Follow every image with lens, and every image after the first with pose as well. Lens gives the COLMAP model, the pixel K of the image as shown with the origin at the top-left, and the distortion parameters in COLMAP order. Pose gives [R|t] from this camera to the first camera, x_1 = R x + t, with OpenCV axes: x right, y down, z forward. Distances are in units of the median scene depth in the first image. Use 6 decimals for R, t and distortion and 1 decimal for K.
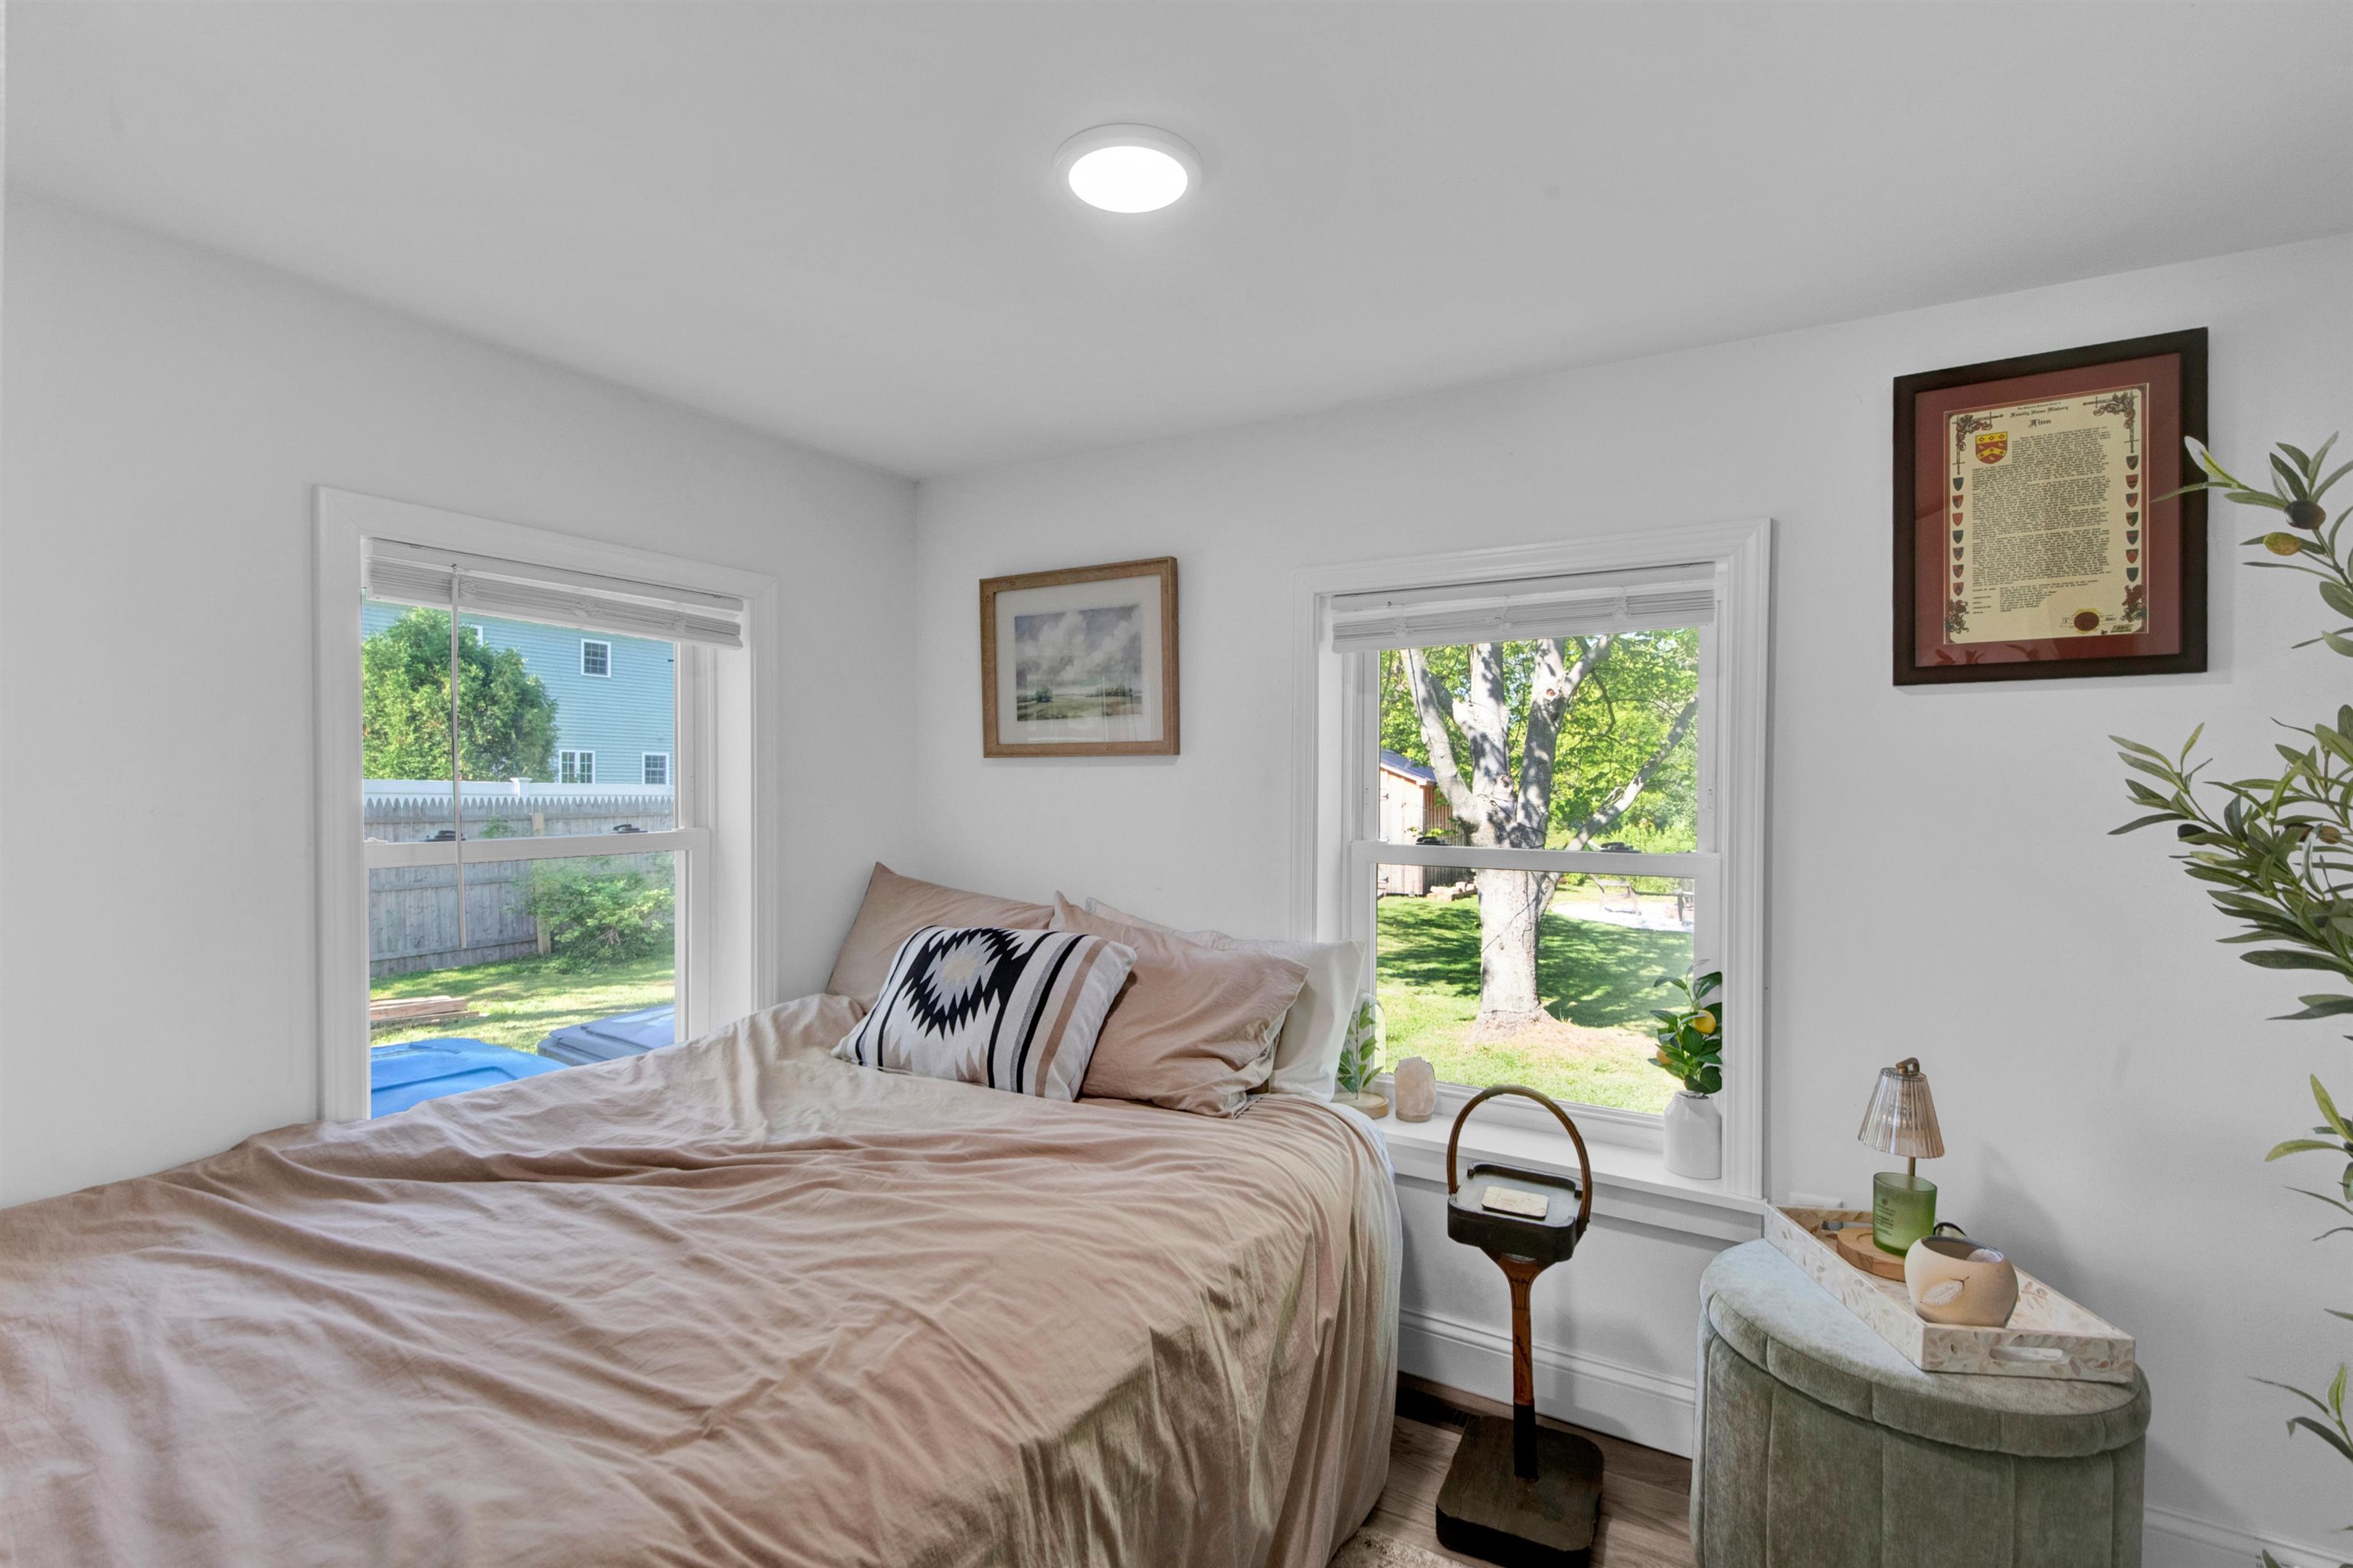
lens RADIAL K [[1121.3, 0, 1209.7], [0, 1121.3, 800.2], [0, 0, 1]] dist [0.008030, -0.008160]
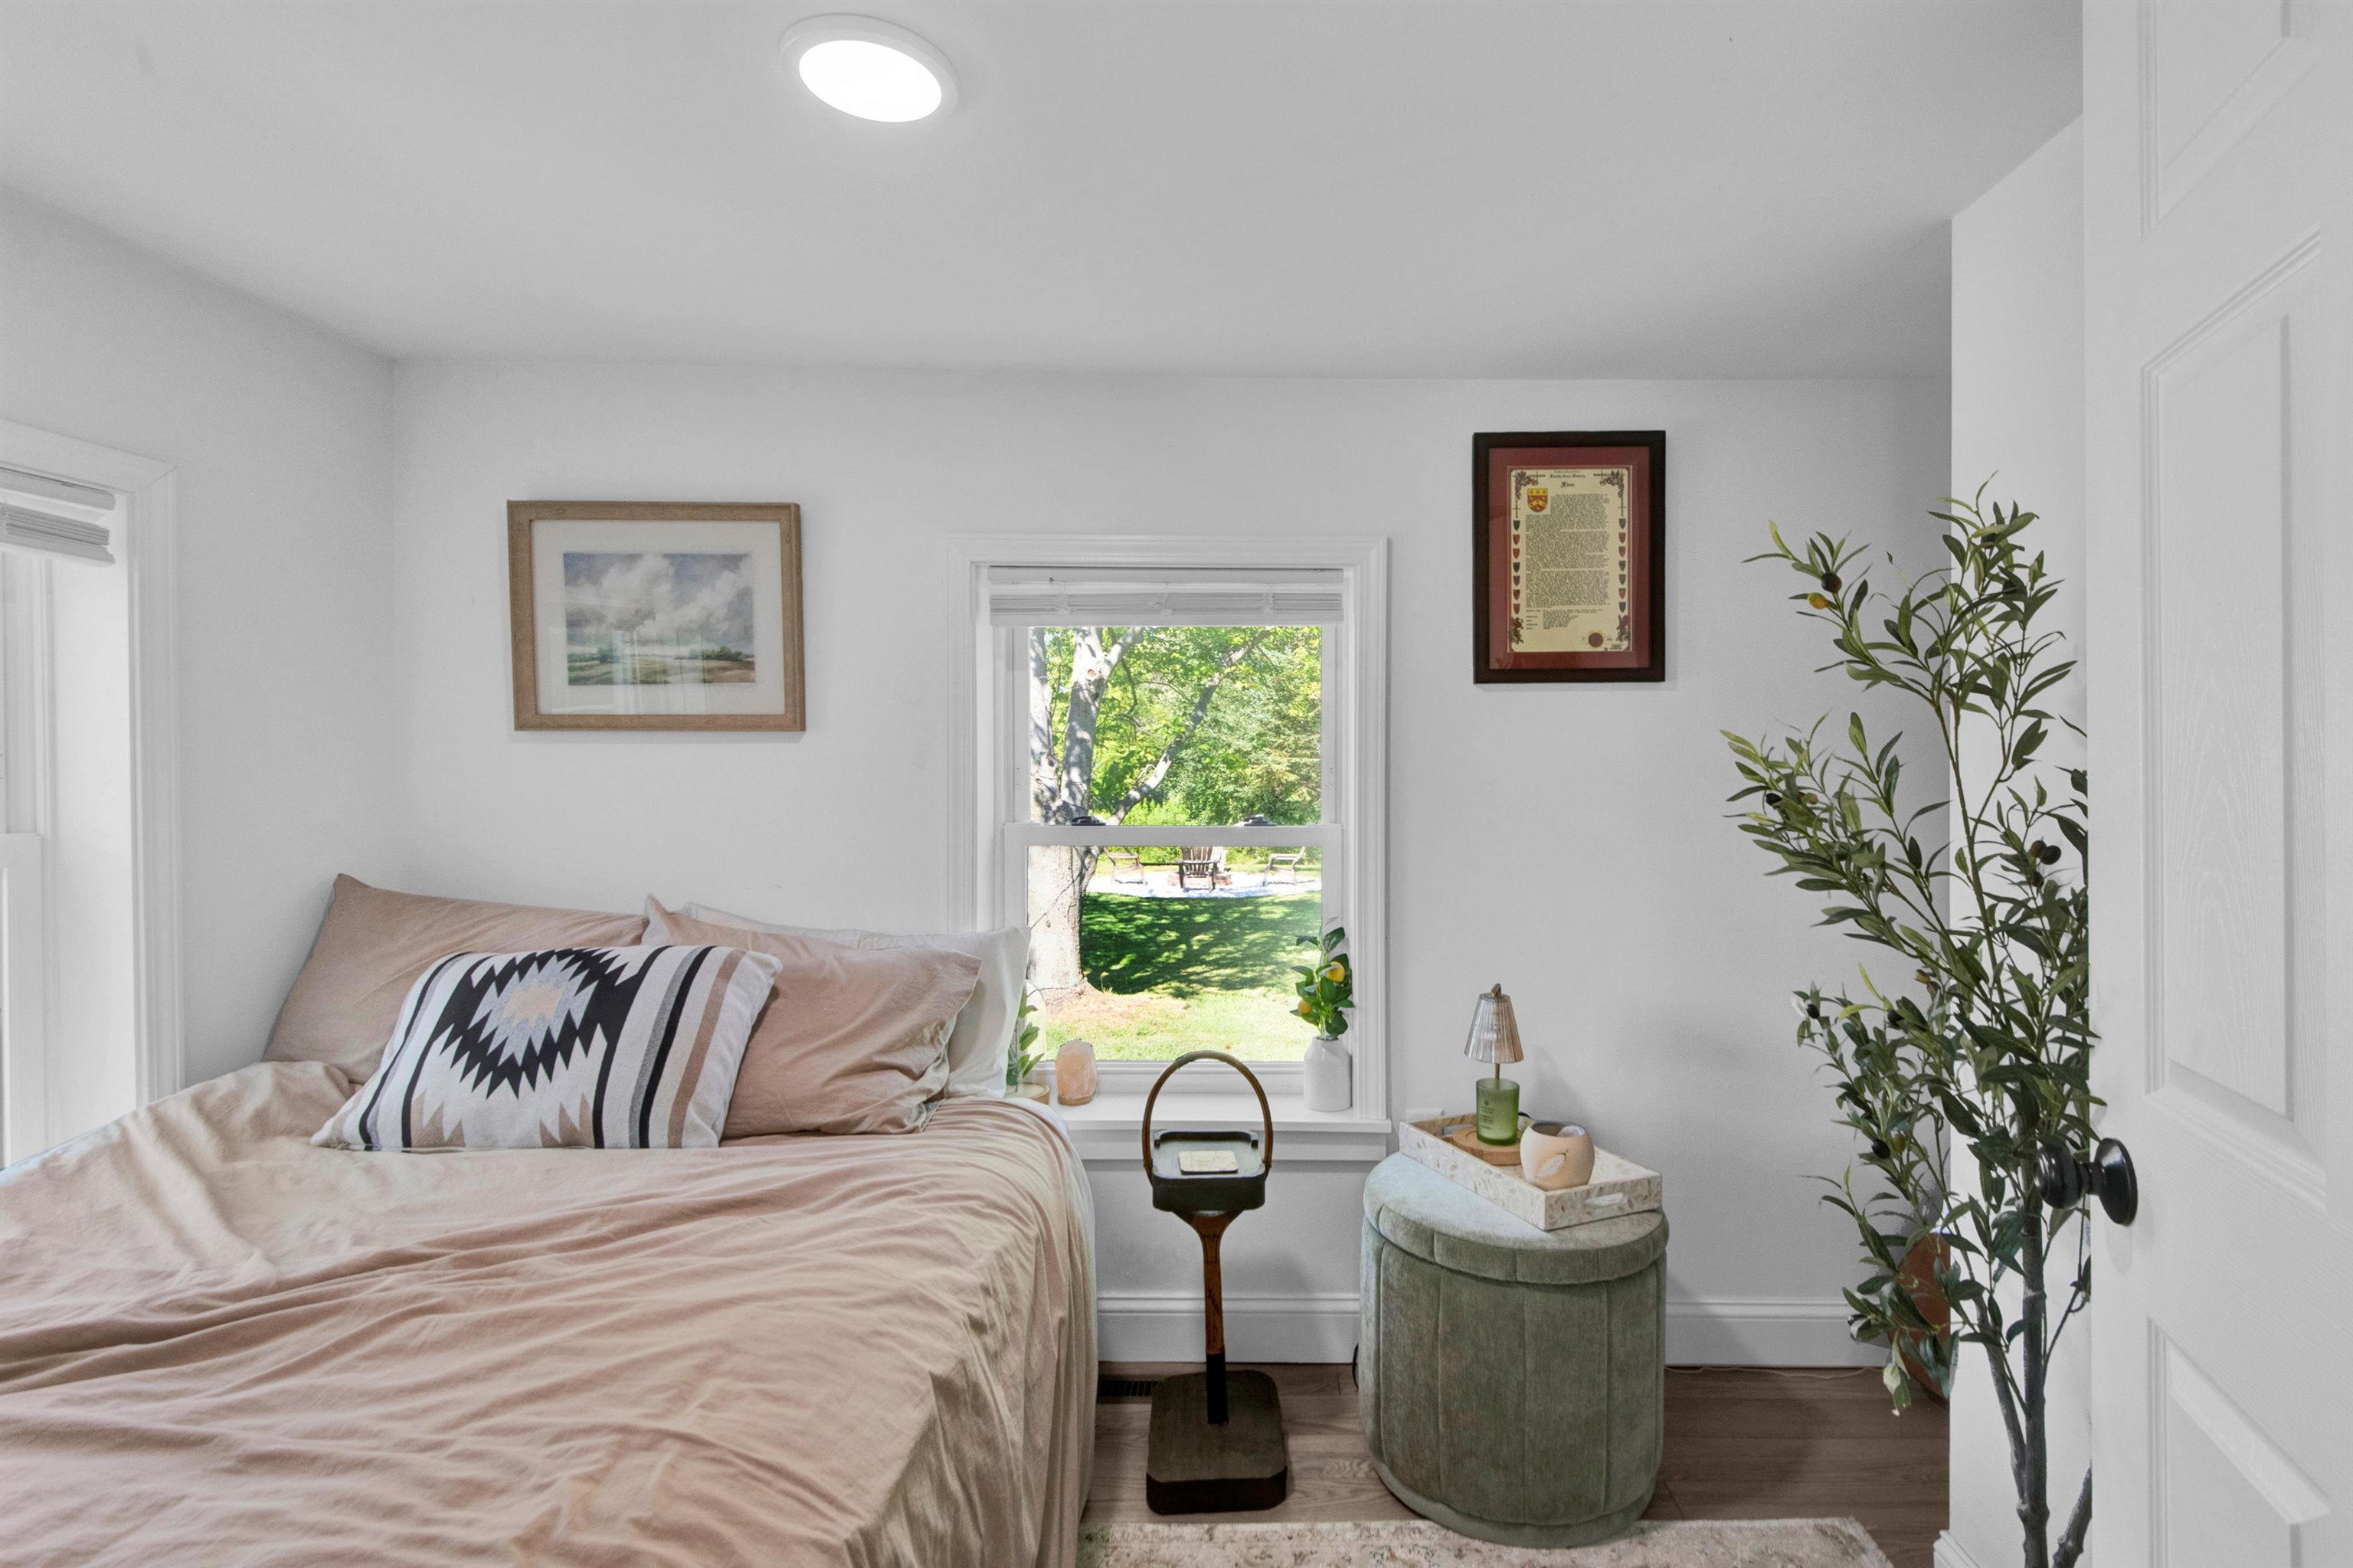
lens RADIAL K [[1121.3, 0, 1323.2], [0, 1121.3, 768.8], [0, 0, 1]] dist [0.008030, -0.008160]
pose [[0.851775, -0.007735, 0.523851, -0.187342], [0.011981, 0.999917, -0.004717, -0.004777], [-0.523771, 0.010294, 0.851797, 0.045296]]
